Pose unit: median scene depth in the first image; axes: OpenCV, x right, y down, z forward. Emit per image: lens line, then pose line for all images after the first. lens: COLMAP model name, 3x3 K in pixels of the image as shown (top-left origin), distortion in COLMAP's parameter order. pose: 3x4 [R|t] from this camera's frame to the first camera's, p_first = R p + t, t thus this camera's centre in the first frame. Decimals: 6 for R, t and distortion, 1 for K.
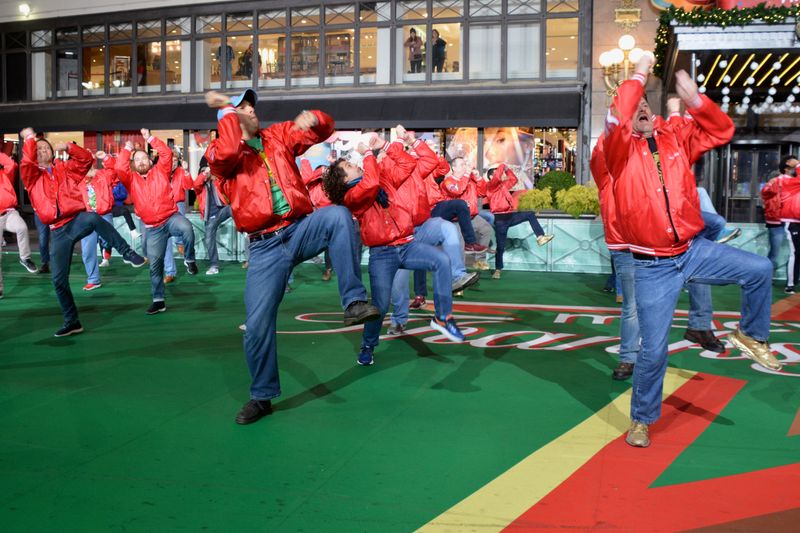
lens RADIAL K [[808.7, 0, 395.7], [0, 808.7, 259.5], [0, 0, 1]] dist [-0.100665, 0.000000]
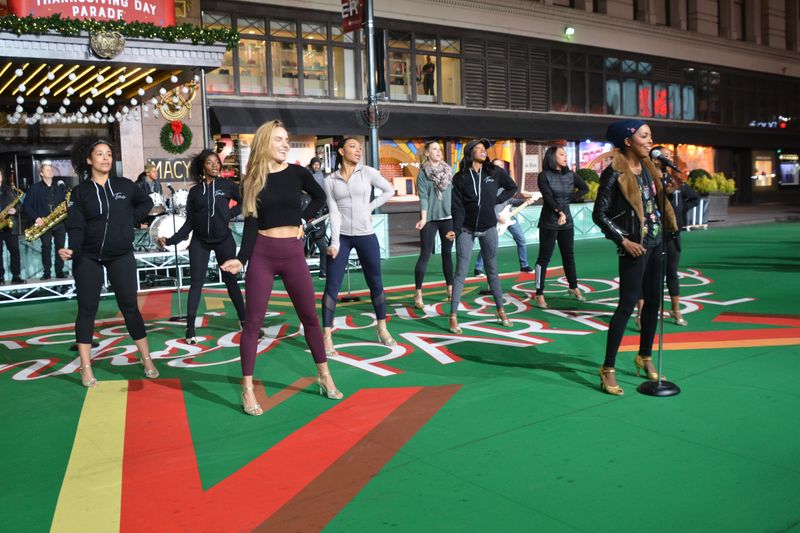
lens RADIAL K [[808.7, 0, 397.4], [0, 808.7, 272.9], [0, 0, 1]] dist [-0.100665, 0.000000]
pose [[0.604332, -0.104156, 0.789895, -0.095612], [0.100460, 0.993467, 0.054139, -0.006758], [-0.790373, 0.046635, 0.610848, 0.048855]]
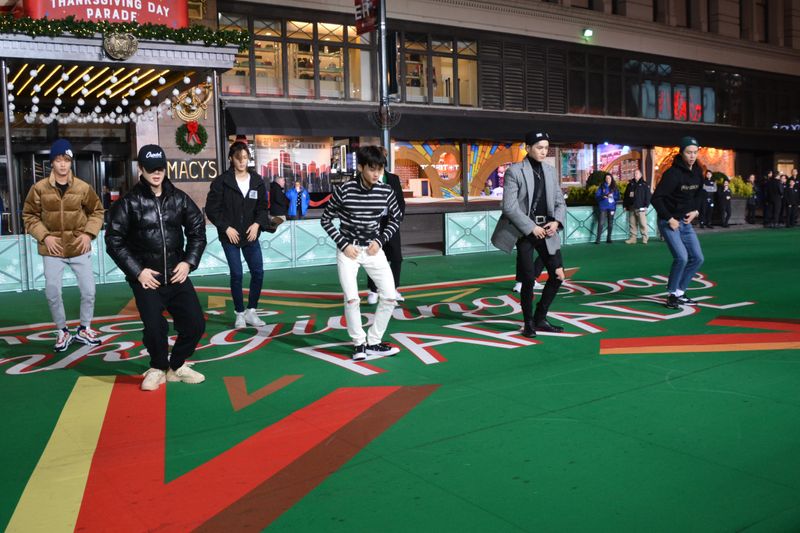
lens RADIAL K [[808.7, 0, 397.3], [0, 808.7, 270.6], [0, 0, 1]] dist [-0.100665, 0.000000]
pose [[0.632419, -0.094626, 0.768825, -0.081477], [0.093074, 0.994603, 0.045853, -0.003300], [-0.769015, 0.042560, 0.637813, 0.026457]]
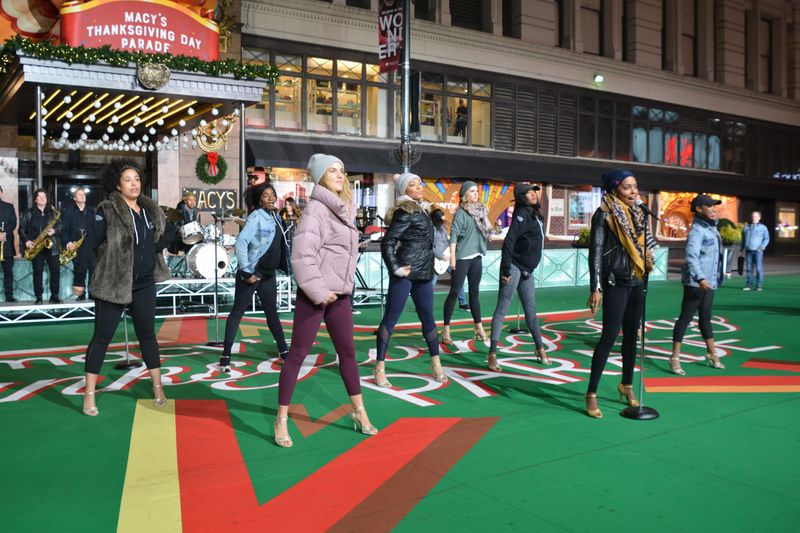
lens RADIAL K [[808.7, 0, 392.2], [0, 808.7, 264.9], [0, 0, 1]] dist [-0.100665, 0.000000]
pose [[0.628065, -0.034663, 0.777388, -0.120137], [0.061015, 0.998125, -0.004790, -0.005943], [-0.775765, 0.050441, 0.629003, 0.050724]]
